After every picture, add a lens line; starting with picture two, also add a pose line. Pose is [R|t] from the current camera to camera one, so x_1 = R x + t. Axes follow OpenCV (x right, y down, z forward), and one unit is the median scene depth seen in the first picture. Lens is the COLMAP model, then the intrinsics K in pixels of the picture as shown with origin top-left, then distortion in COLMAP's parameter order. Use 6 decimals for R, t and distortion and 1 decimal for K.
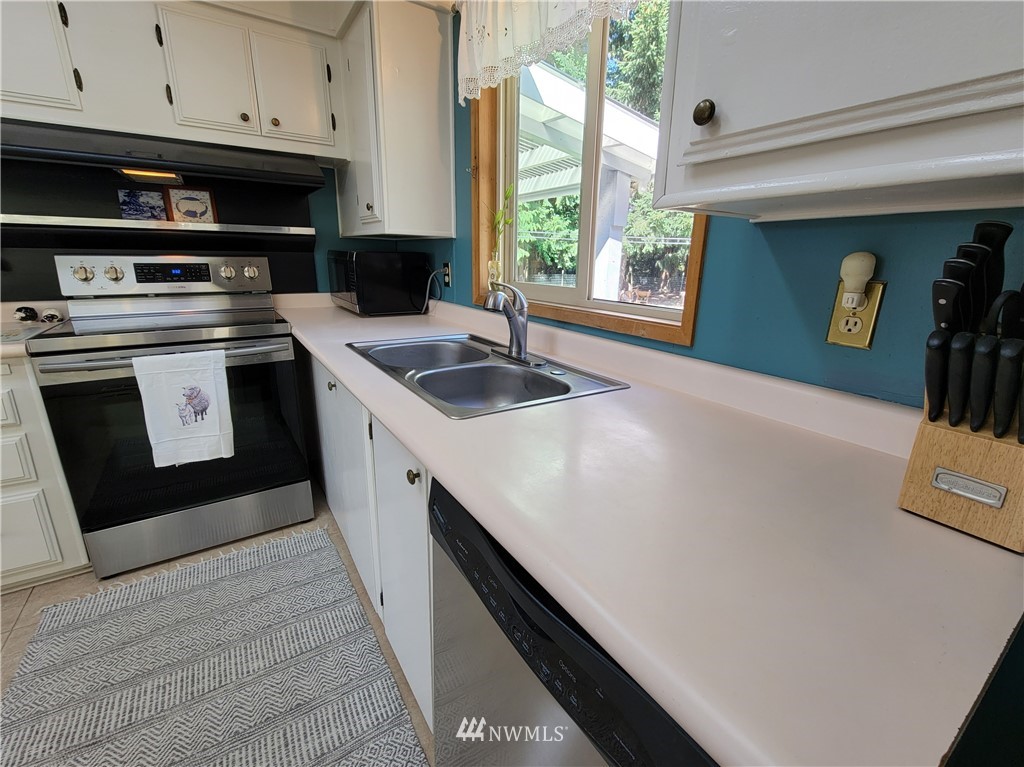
lens RADIAL K [[434.0, 0, 517.3], [0, 434.0, 381.2], [0, 0, 1]] dist [0.003820, -0.000677]
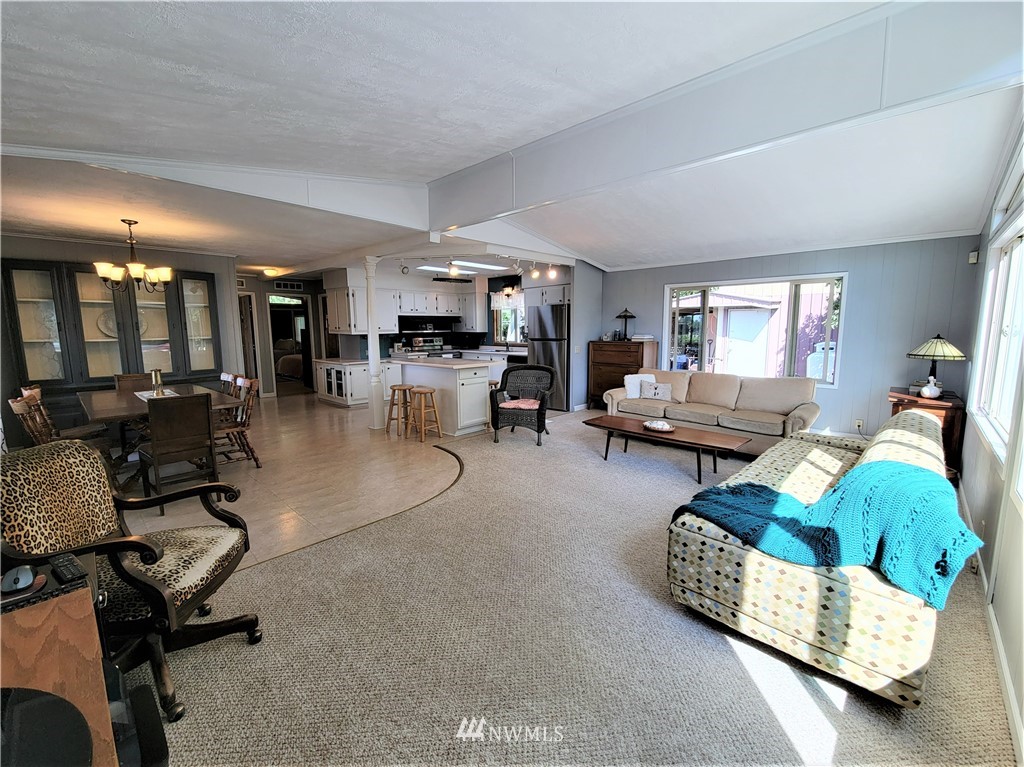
lens RADIAL K [[434.0, 0, 517.3], [0, 434.0, 381.2], [0, 0, 1]] dist [0.003820, -0.000677]
pose [[0.975315, -0.049380, 0.215225, -0.911729], [0.081848, 0.986091, -0.144659, 0.946480], [-0.205089, 0.158704, 0.965791, -3.718193]]
